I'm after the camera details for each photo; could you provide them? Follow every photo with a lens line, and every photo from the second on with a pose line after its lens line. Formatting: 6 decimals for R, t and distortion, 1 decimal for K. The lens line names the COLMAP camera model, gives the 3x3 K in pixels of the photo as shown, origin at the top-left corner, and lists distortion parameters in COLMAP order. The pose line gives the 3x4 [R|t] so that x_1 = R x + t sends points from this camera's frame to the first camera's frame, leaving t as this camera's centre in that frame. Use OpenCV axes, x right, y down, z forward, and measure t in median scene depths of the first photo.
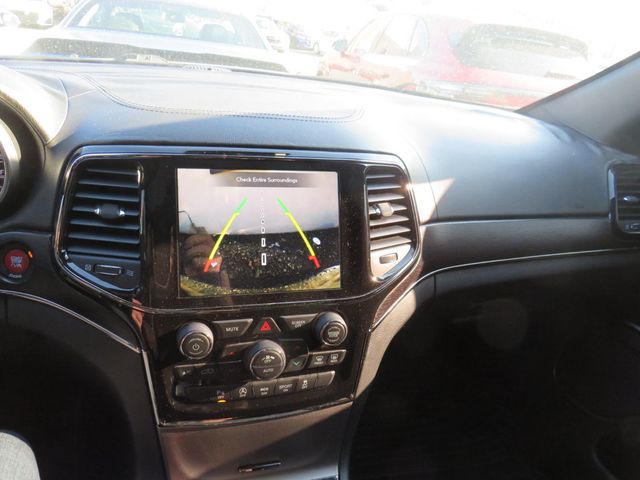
lens RADIAL K [[500.5, 0, 321.4], [0, 500.5, 239.9], [0, 0, 1]] dist [0.011637, 0.003212]
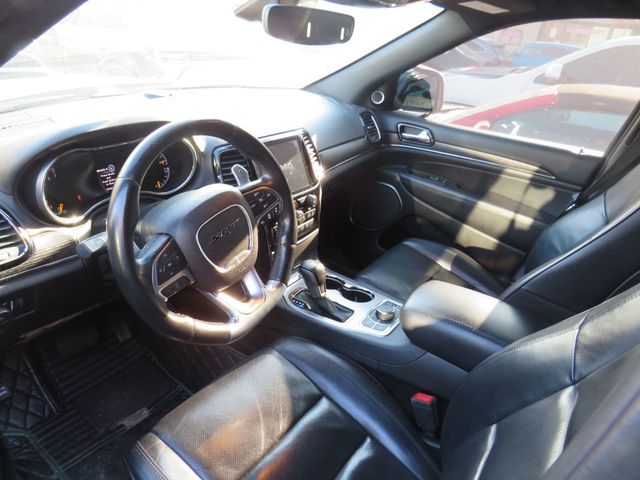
lens RADIAL K [[500.5, 0, 320.0], [0, 500.5, 240.0], [0, 0, 1]] dist [0.011637, 0.003212]
pose [[0.799128, -0.289962, 0.526609, -1.325184], [0.230638, 0.956832, 0.176860, -0.068828], [-0.555159, -0.019877, 0.831507, -1.123659]]
